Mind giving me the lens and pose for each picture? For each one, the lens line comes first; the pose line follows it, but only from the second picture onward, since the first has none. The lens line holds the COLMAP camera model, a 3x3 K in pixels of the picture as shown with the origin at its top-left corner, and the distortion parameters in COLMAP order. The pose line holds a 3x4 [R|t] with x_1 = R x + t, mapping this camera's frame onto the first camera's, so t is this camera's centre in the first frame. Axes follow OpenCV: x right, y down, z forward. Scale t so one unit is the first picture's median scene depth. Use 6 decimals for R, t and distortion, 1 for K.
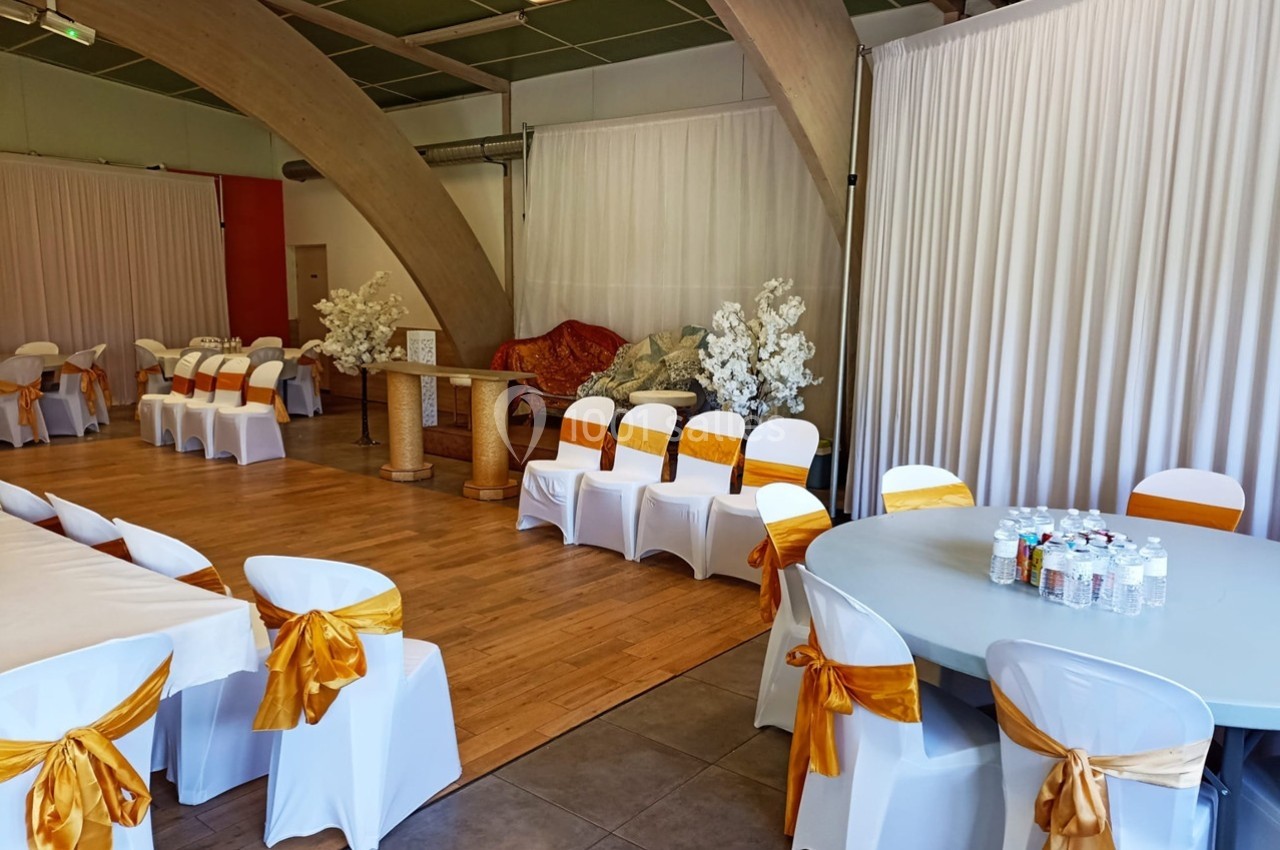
lens RADIAL K [[922.7, 0, 640.0], [0, 922.7, 425.0], [0, 0, 1]] dist [0.039065, -0.001294]
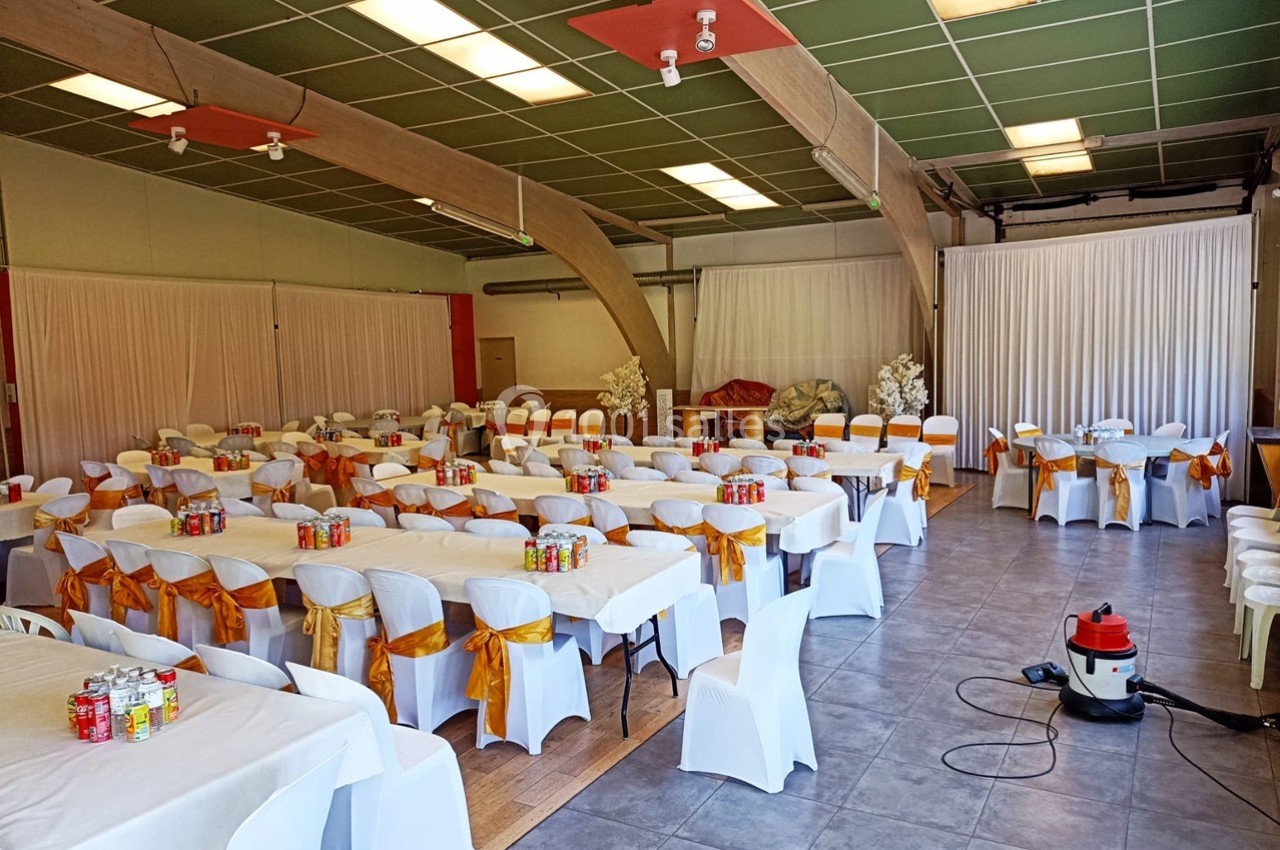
lens RADIAL K [[922.7, 0, 640.0], [0, 922.7, 425.0], [0, 0, 1]] dist [0.039065, -0.001294]
pose [[0.984424, -0.052777, 0.167700, -0.592869], [0.063139, 0.996372, -0.057069, 0.062807], [-0.164080, 0.066769, 0.984185, -0.711176]]
